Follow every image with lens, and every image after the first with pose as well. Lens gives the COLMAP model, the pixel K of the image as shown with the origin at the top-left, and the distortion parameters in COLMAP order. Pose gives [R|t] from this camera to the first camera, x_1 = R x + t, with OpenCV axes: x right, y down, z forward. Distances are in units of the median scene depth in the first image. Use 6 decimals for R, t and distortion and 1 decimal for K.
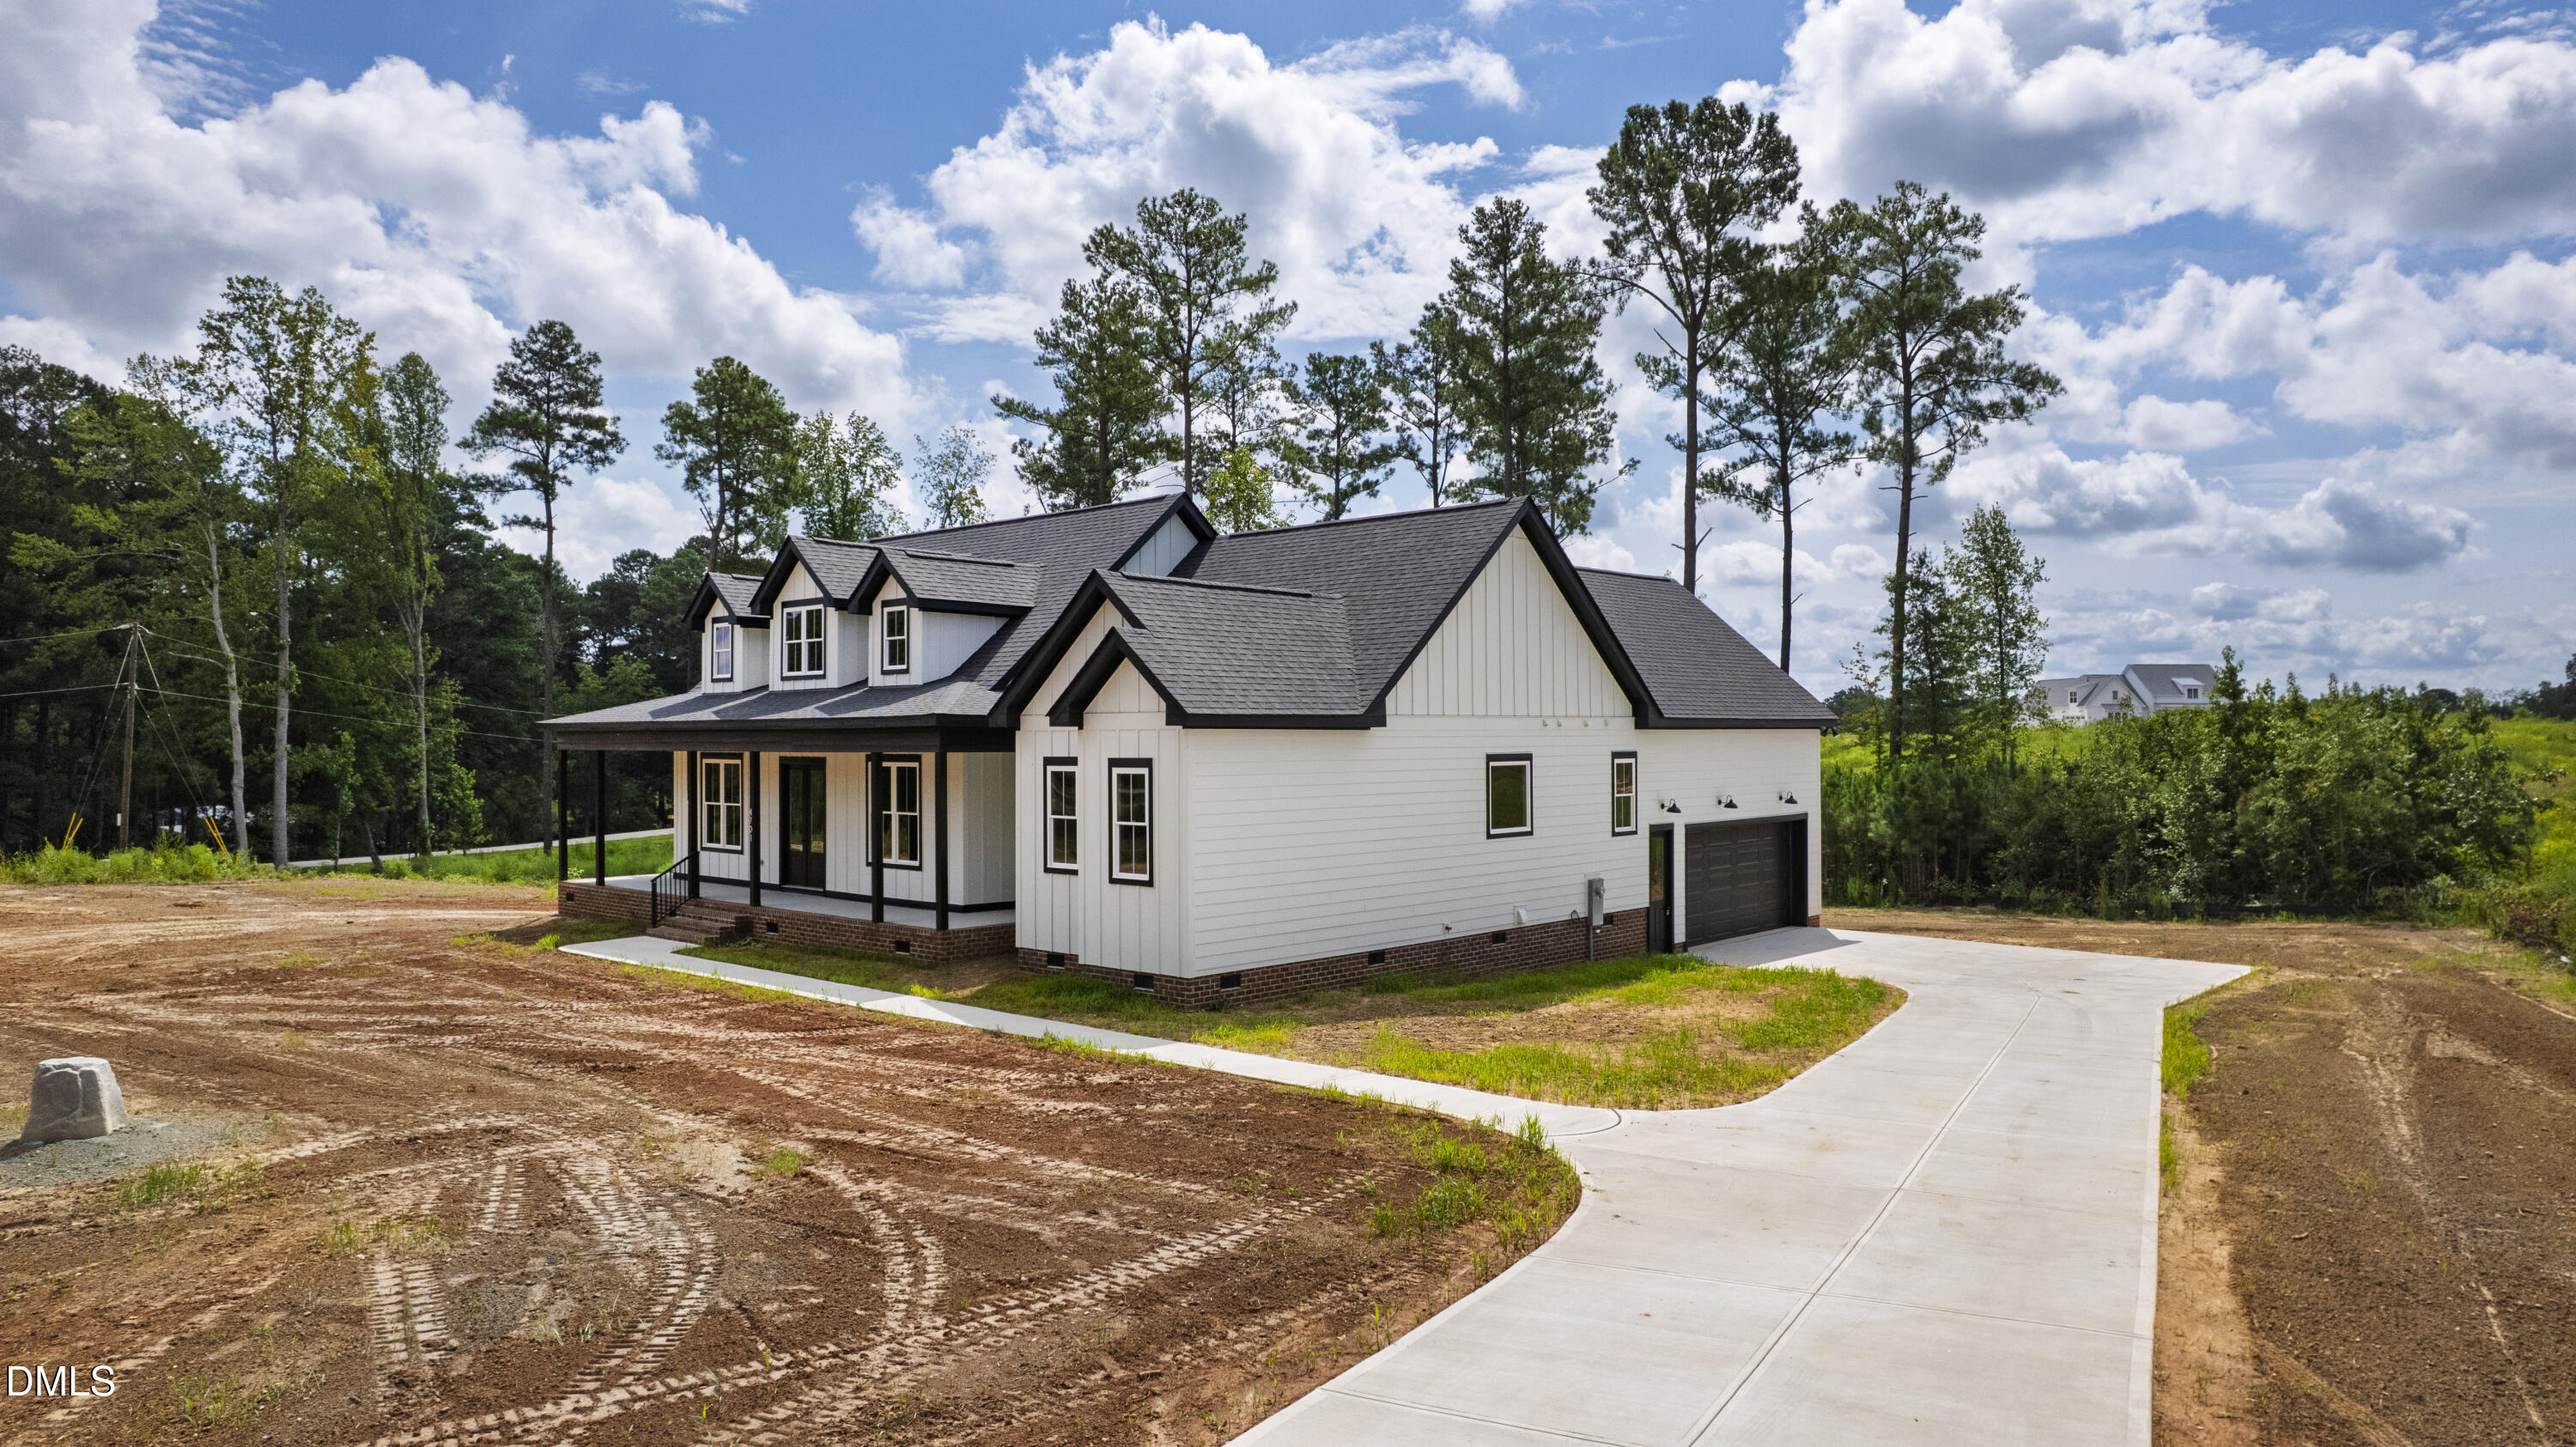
lens RADIAL K [[1634.9, 0, 1315.9], [0, 1634.9, 723.5], [0, 0, 1]] dist [-0.051249, 0.002683]
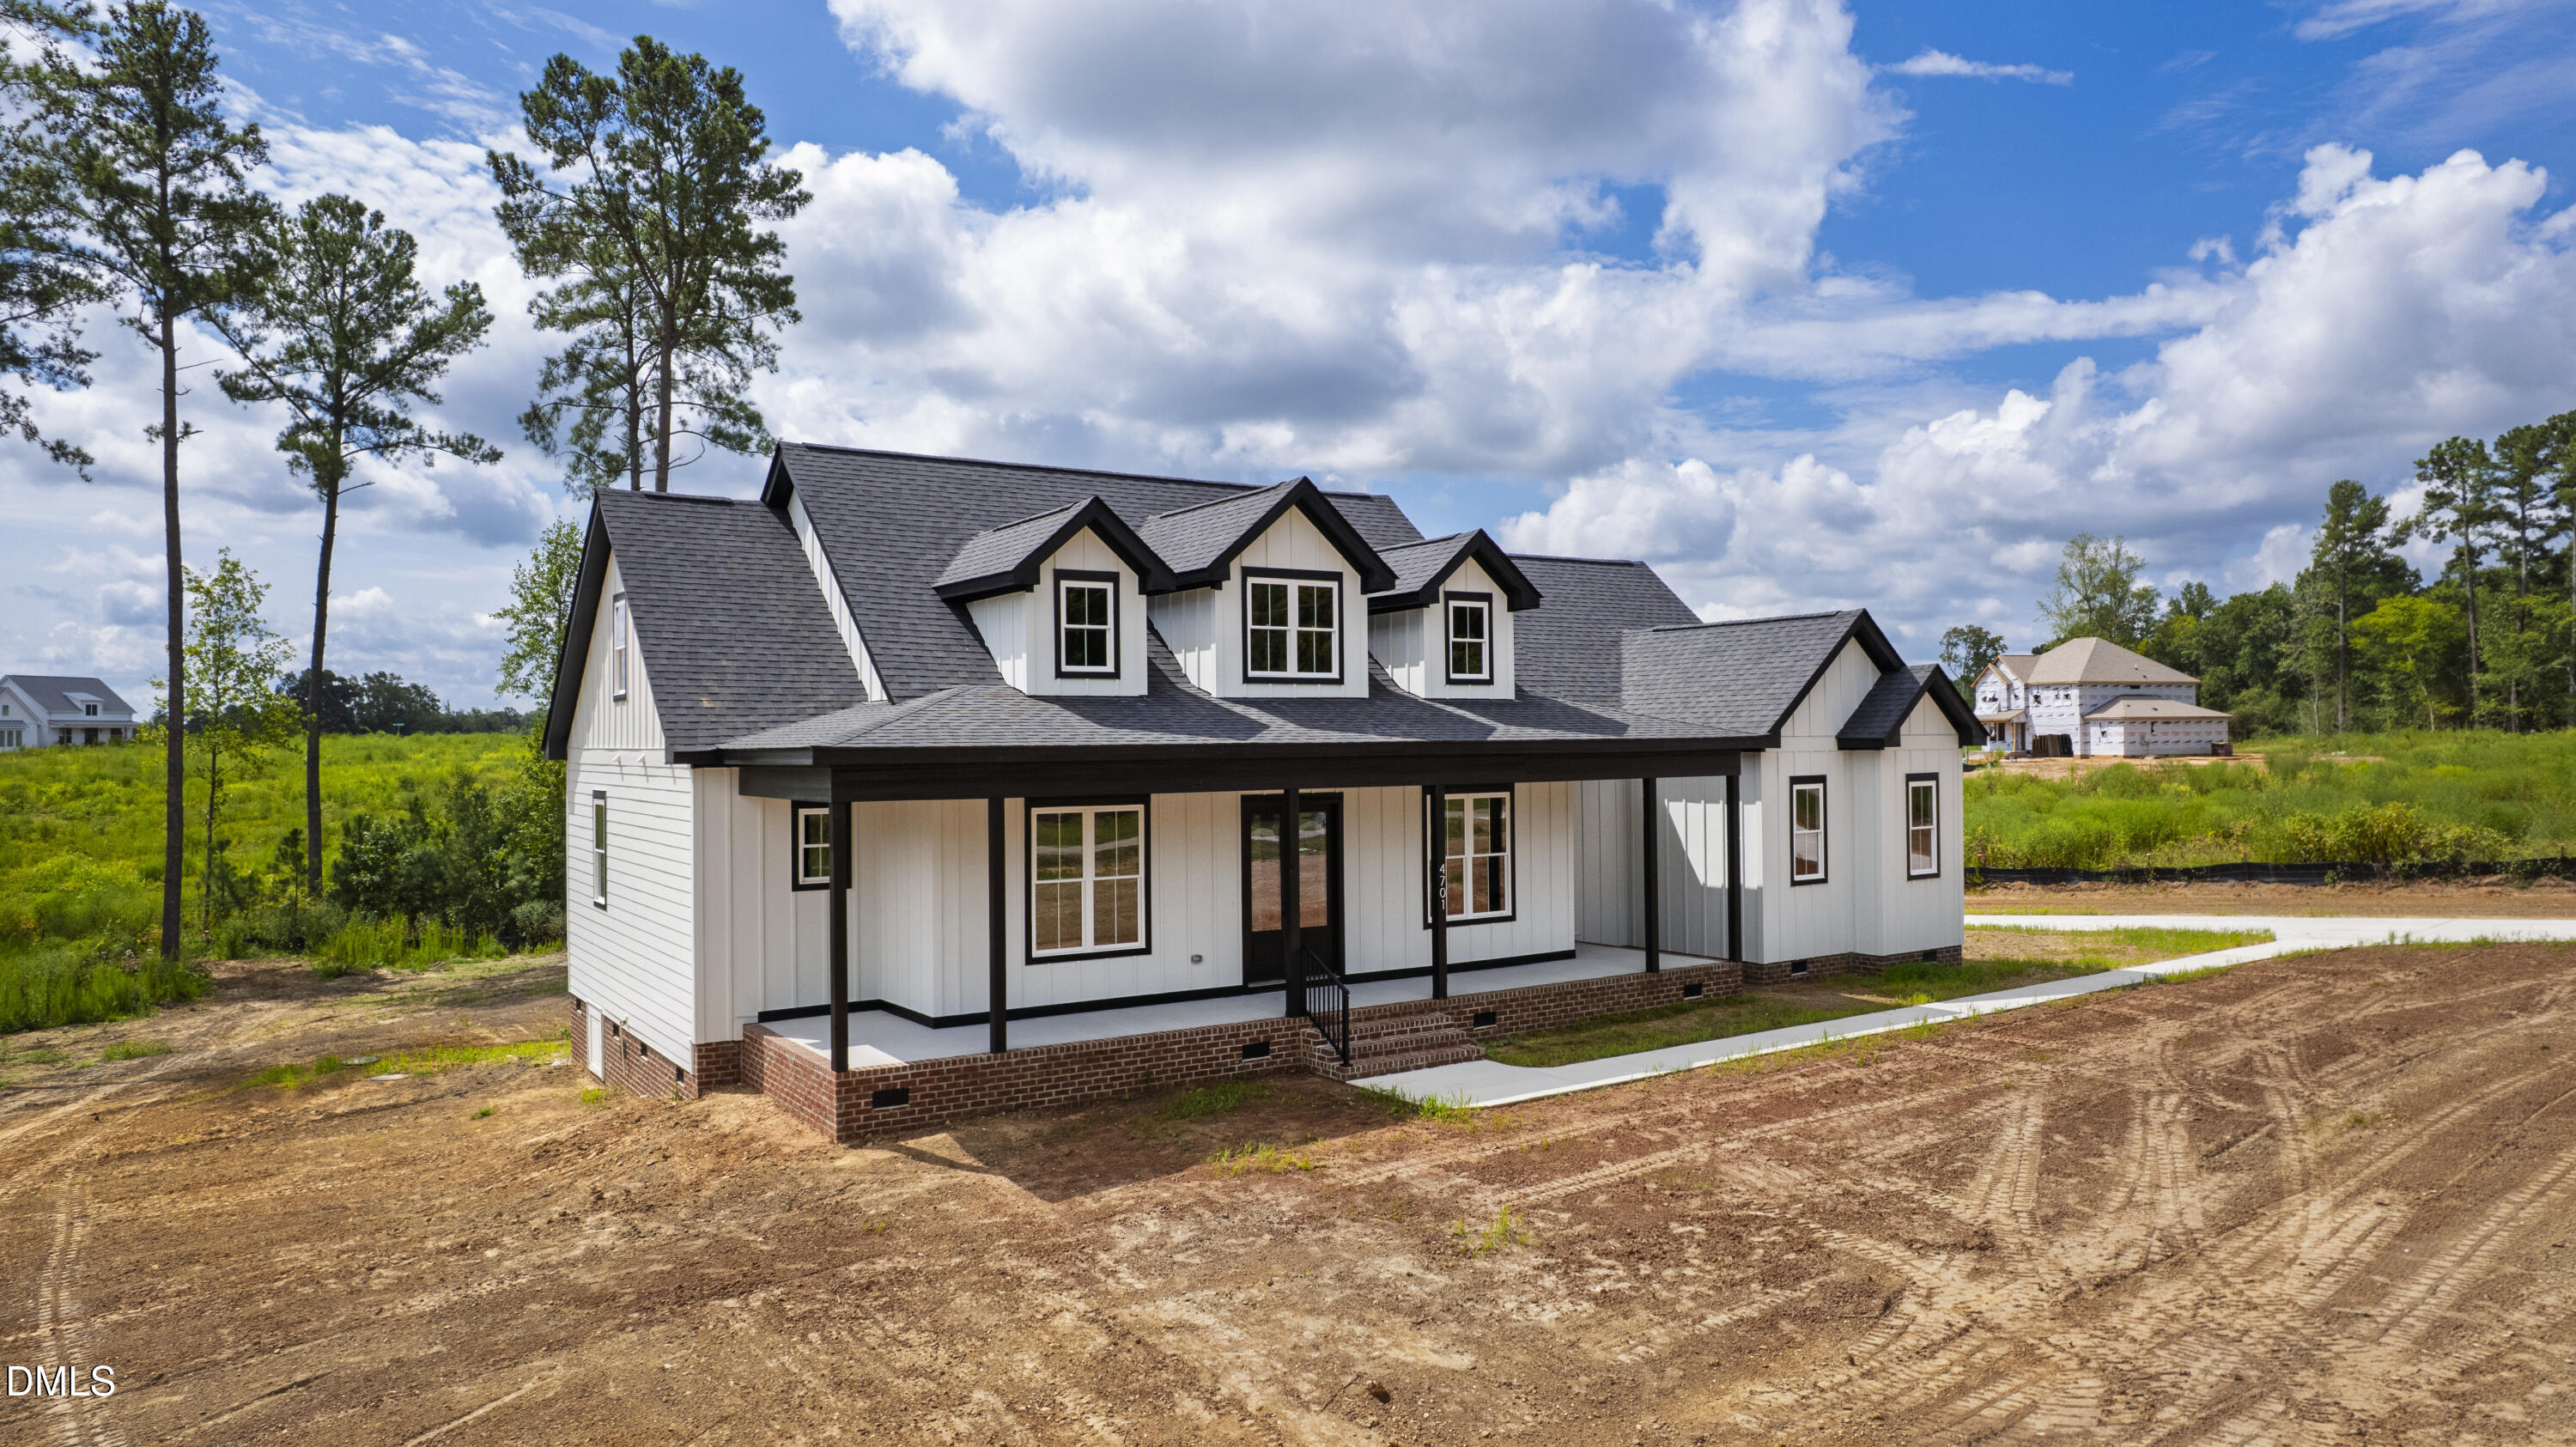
lens RADIAL K [[1638.2, 0, 1279.9], [0, 1638.2, 708.9], [0, 0, 1]] dist [-0.073443, 0.060663]
pose [[0.268231, 0.019758, 0.963152, -1.007692], [0.000749, 0.999785, -0.020718, -0.001273], [-0.963354, 0.006279, 0.268158, 0.823577]]
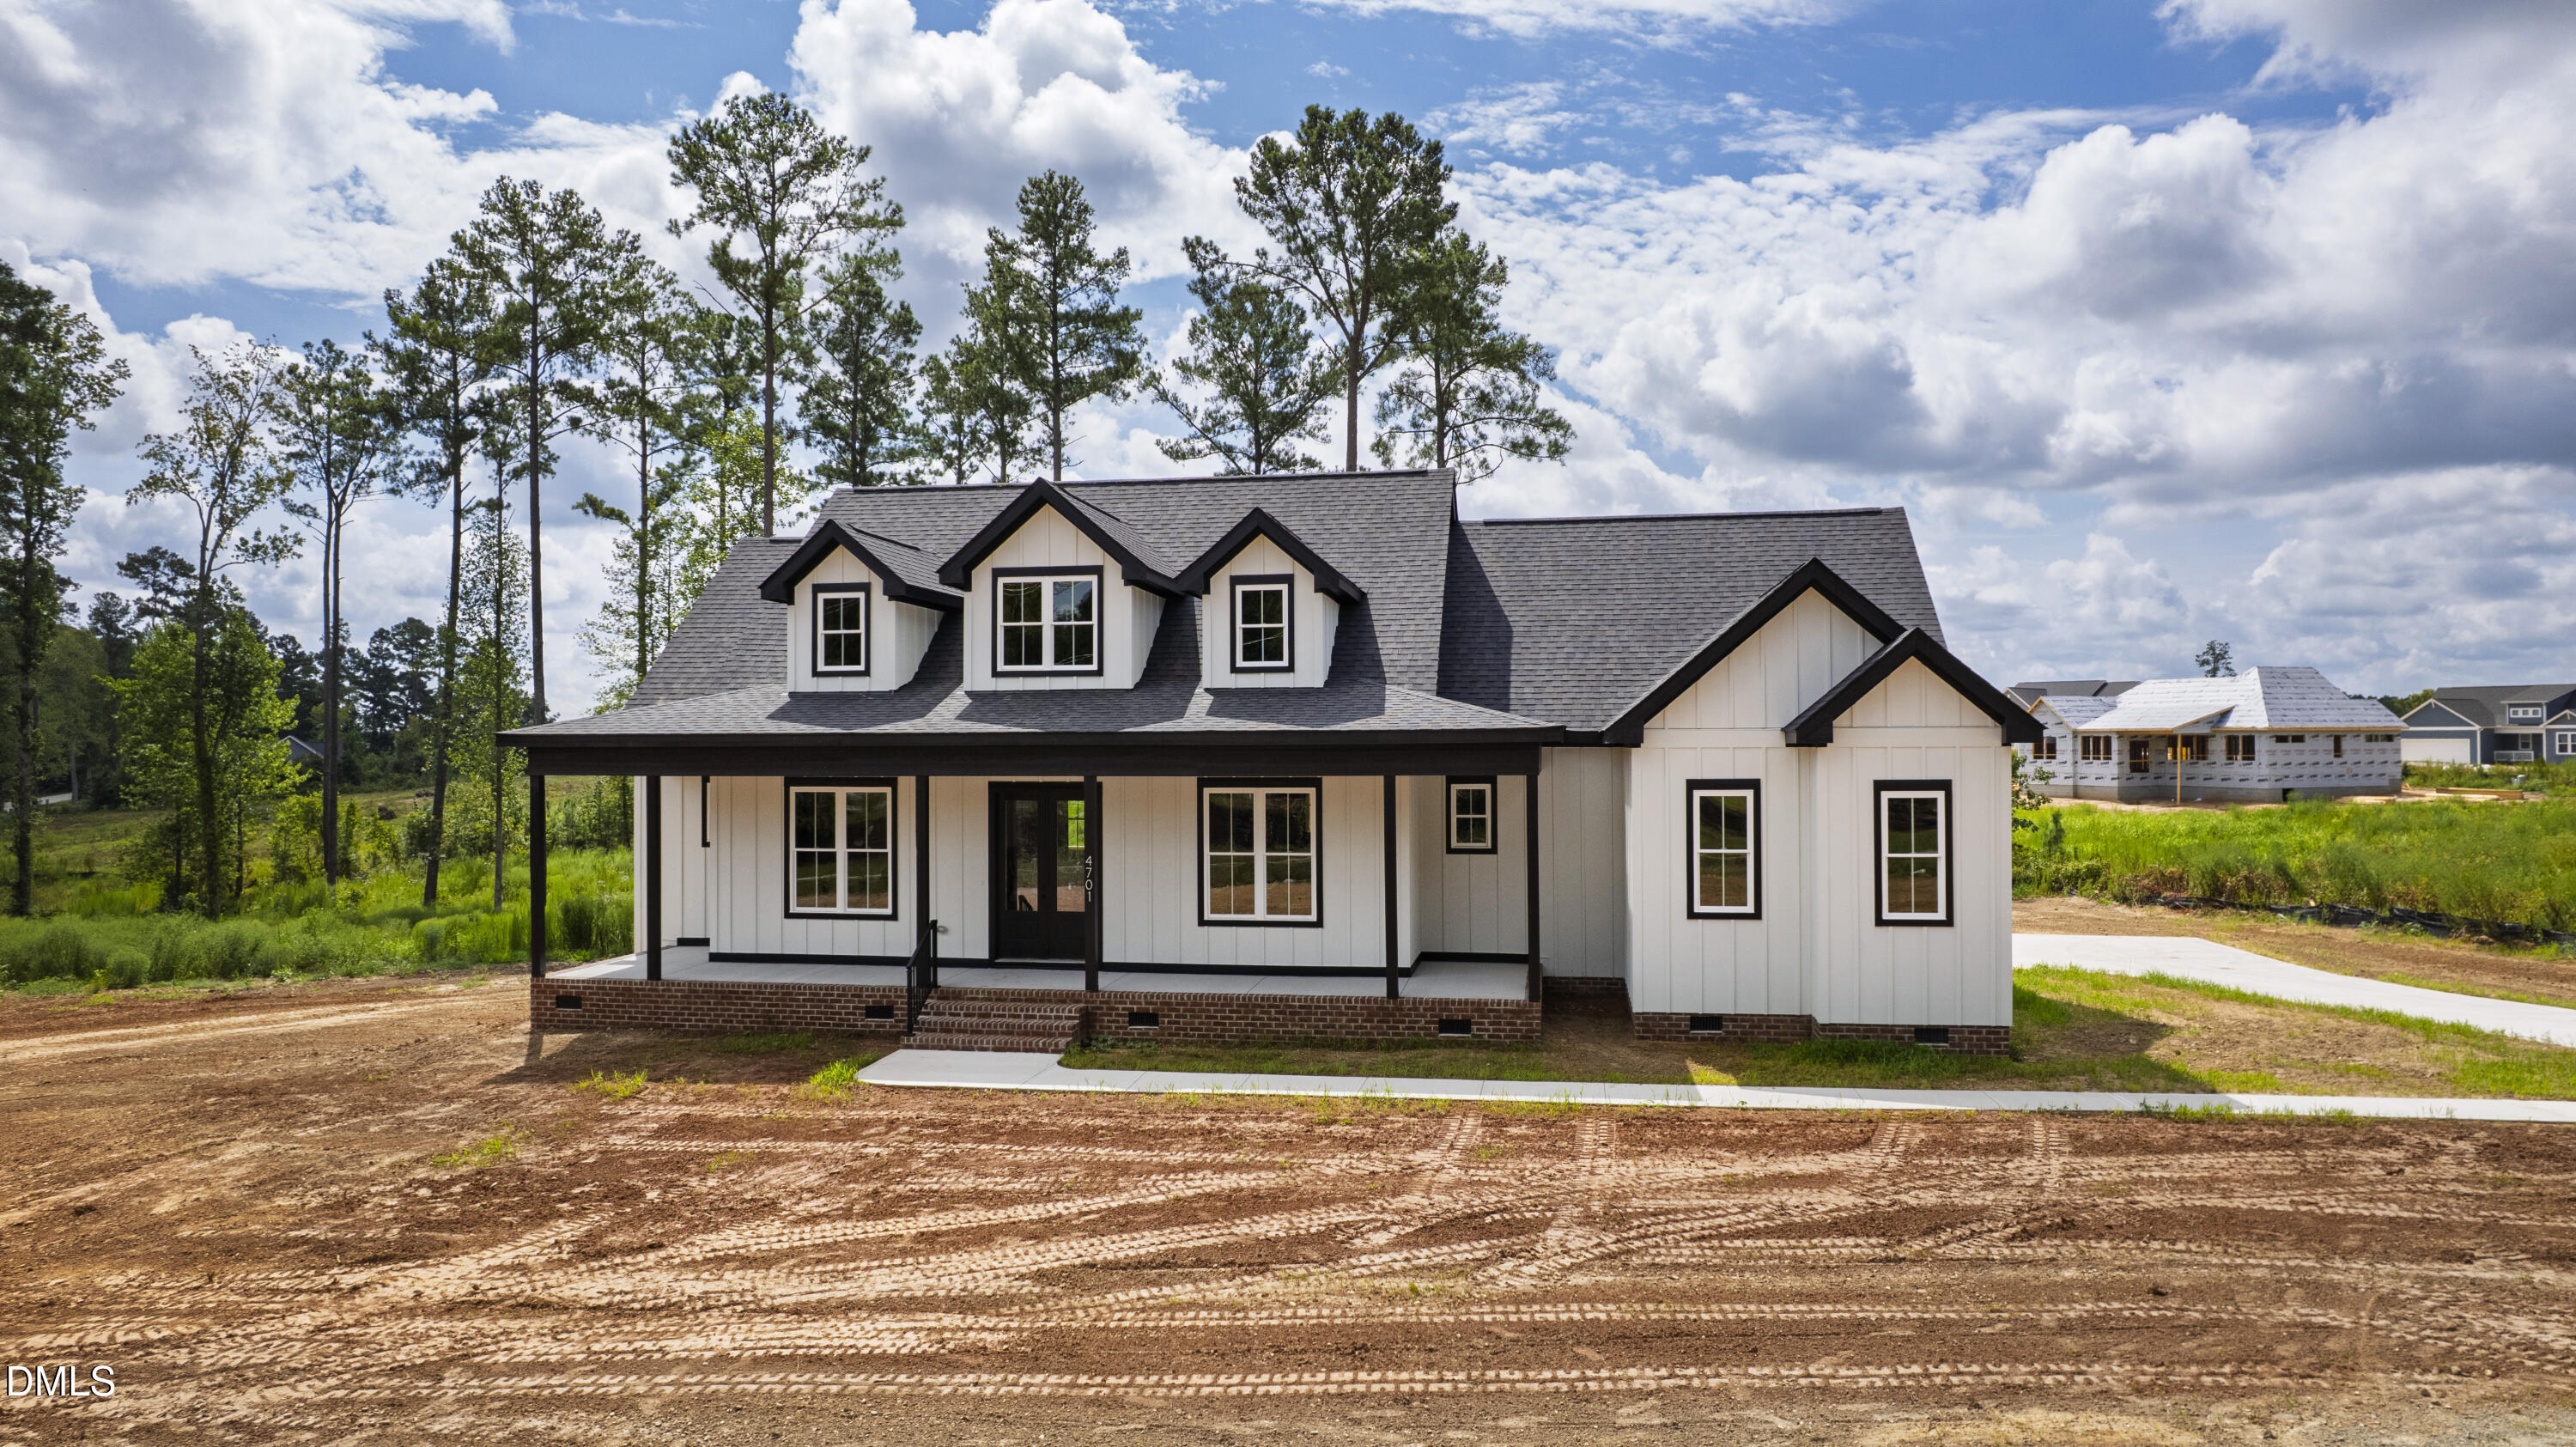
lens RADIAL K [[1634.9, 0, 1315.9], [0, 1634.9, 723.5], [0, 0, 1]] dist [-0.051249, 0.002683]
pose [[0.846910, 0.008602, 0.531667, -0.608962], [-0.005527, 0.999958, -0.007375, -0.000865], [-0.531708, 0.003307, 0.846921, 0.316309]]
